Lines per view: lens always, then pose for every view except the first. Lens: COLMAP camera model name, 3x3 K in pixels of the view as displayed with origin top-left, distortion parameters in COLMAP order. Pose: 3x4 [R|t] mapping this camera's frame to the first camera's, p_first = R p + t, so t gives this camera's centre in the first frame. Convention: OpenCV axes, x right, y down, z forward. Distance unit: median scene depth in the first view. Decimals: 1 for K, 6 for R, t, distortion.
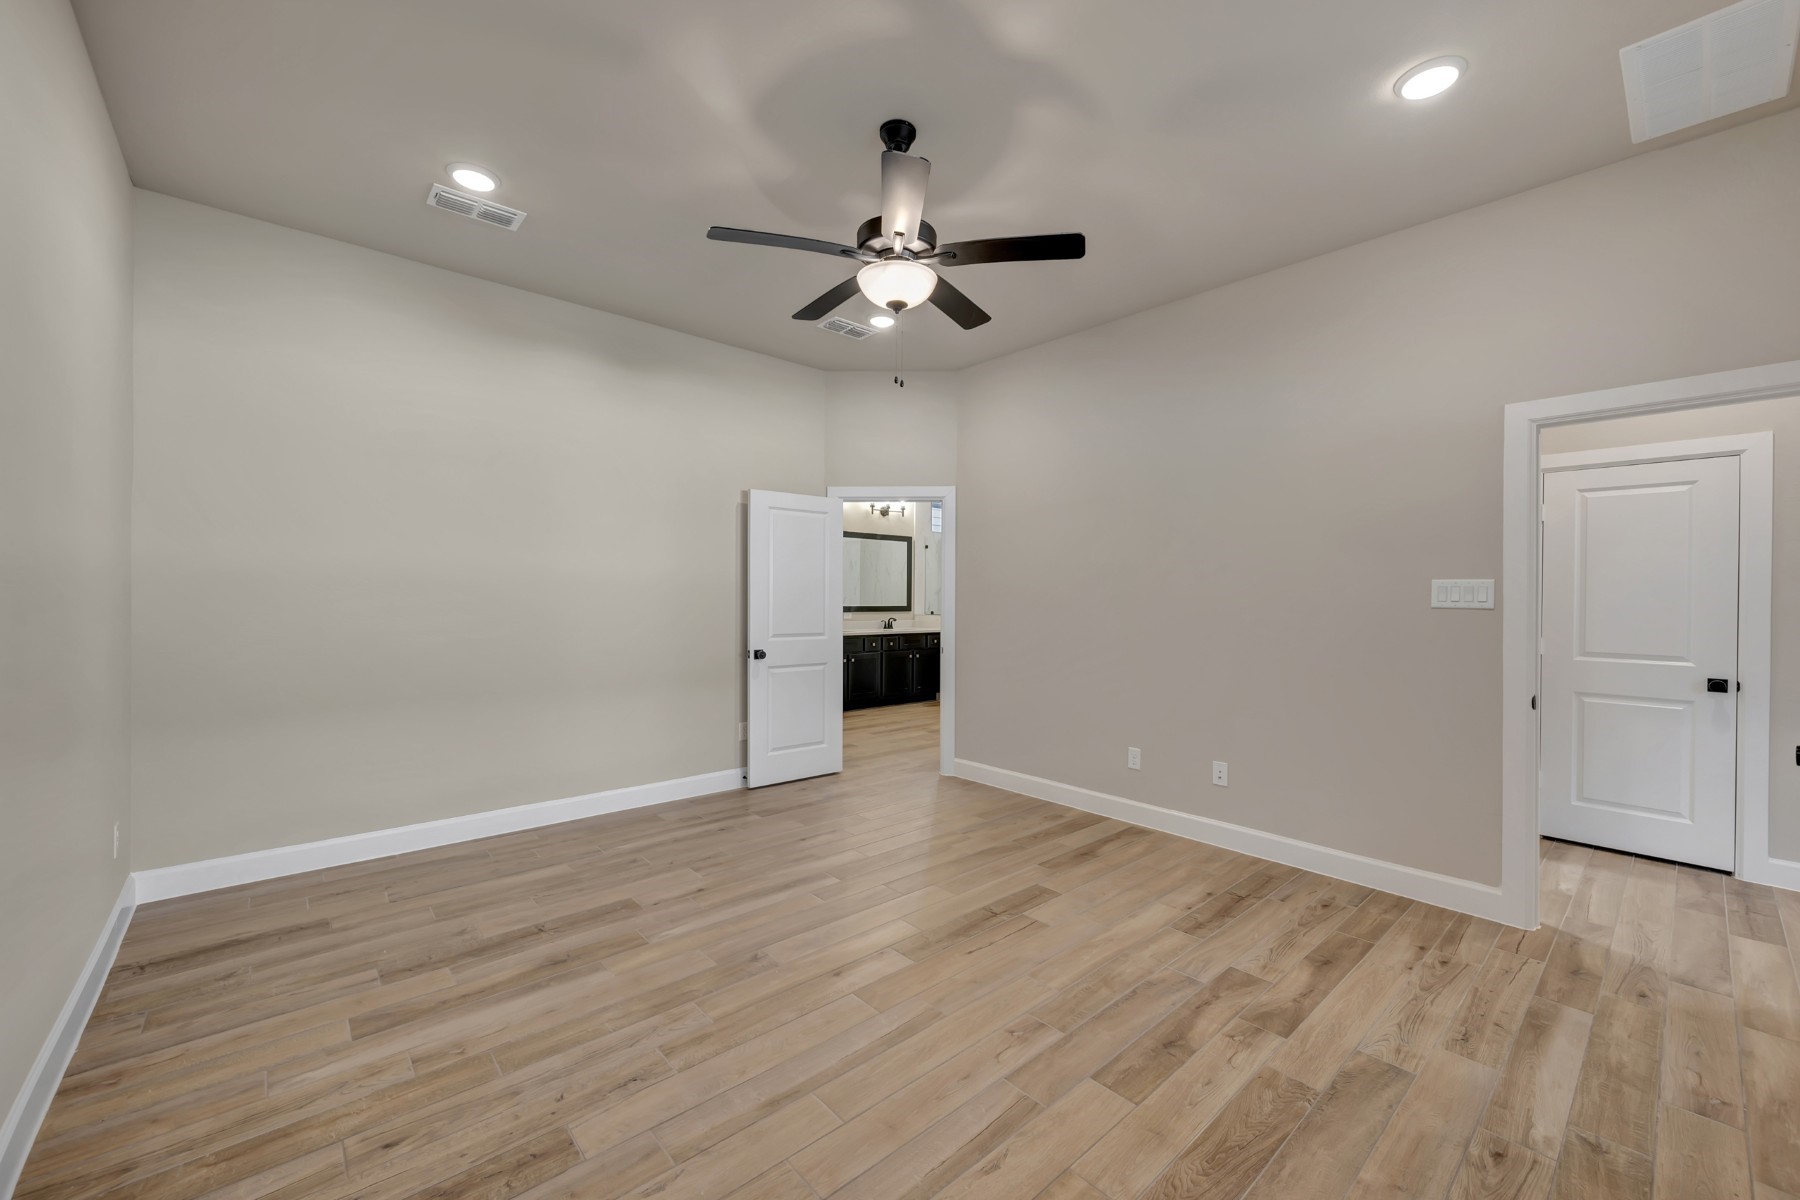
lens RADIAL K [[710.7, 0, 904.2], [0, 710.7, 600.2], [0, 0, 1]] dist [-0.002759, 0.000515]
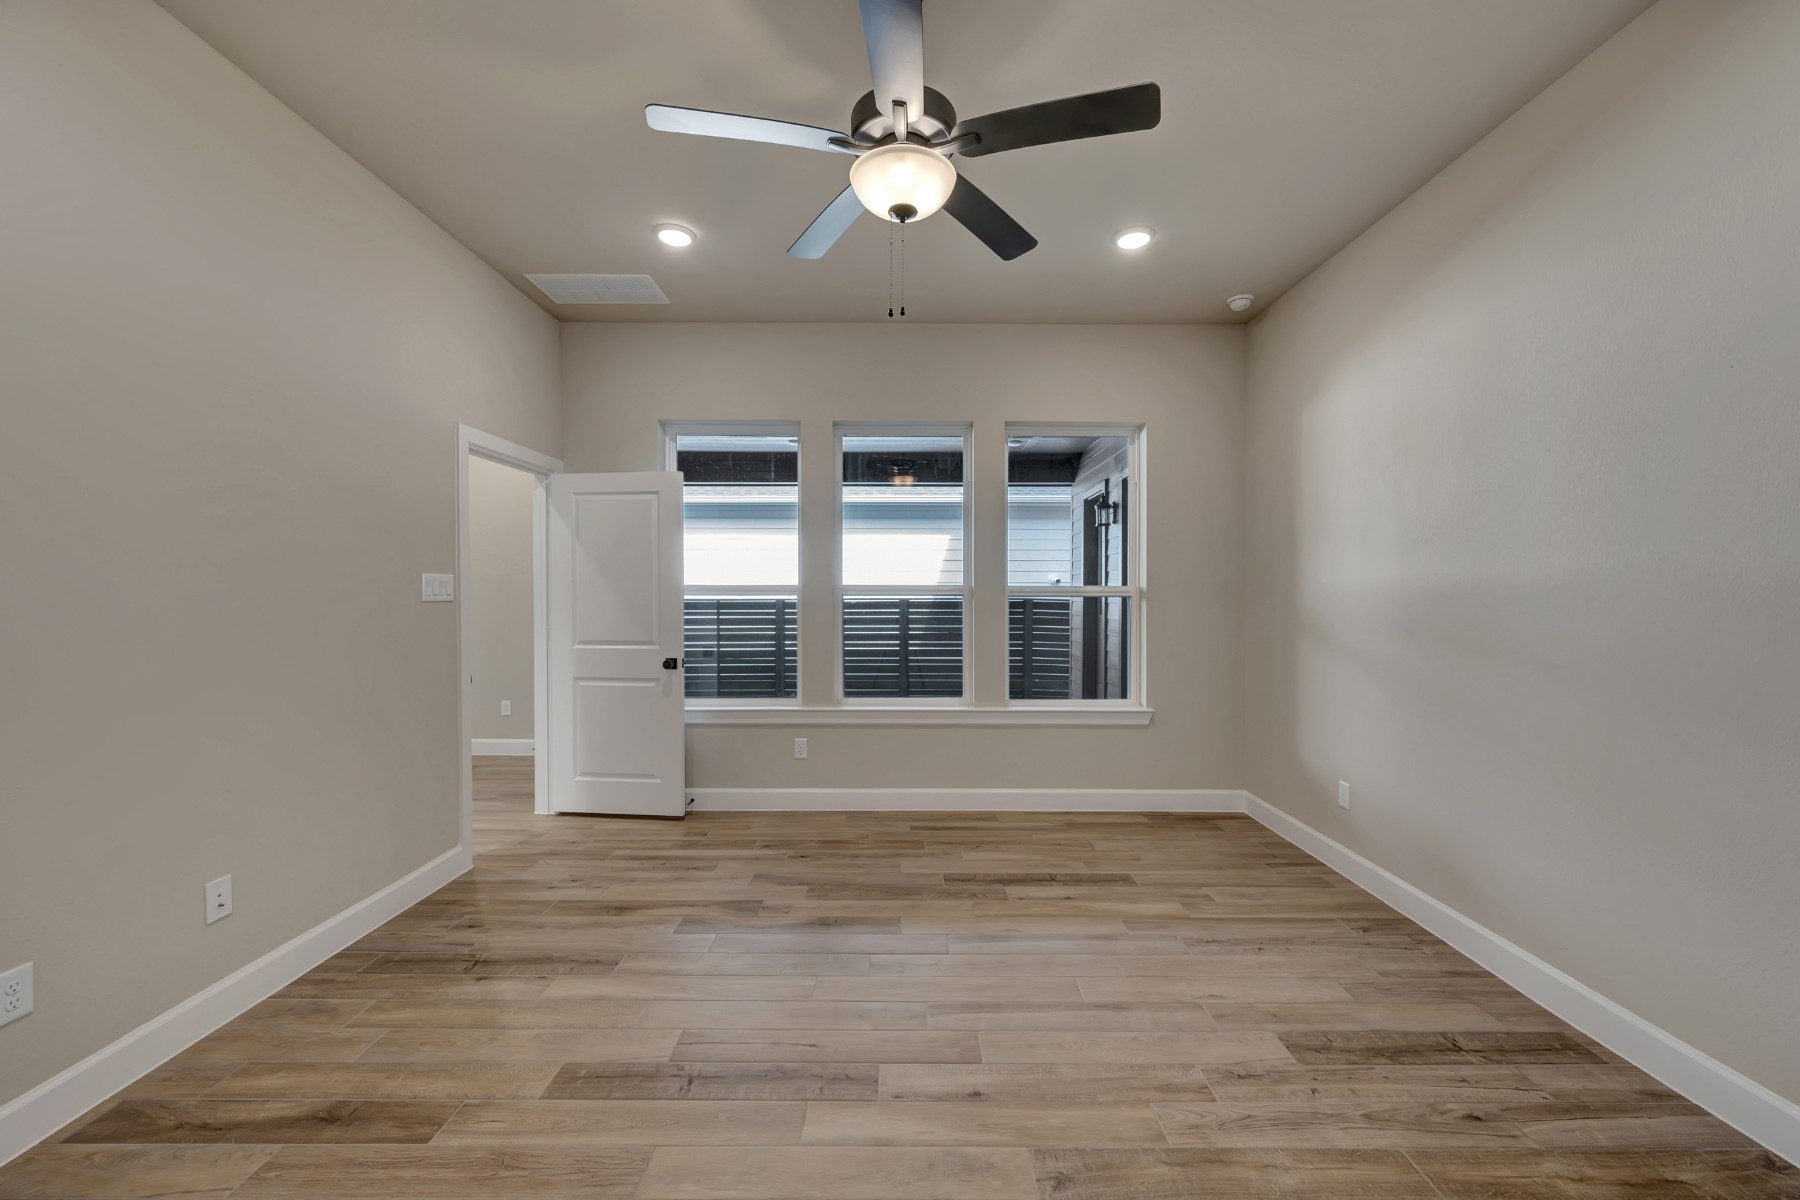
lens RADIAL K [[710.7, 0, 907.1], [0, 710.7, 595.9], [0, 0, 1]] dist [-0.002759, 0.000515]
pose [[-0.749368, -0.012204, 0.662041, -0.550903], [-0.003520, 0.999889, 0.014448, -0.018511], [-0.662144, 0.008496, -0.749328, 1.659694]]
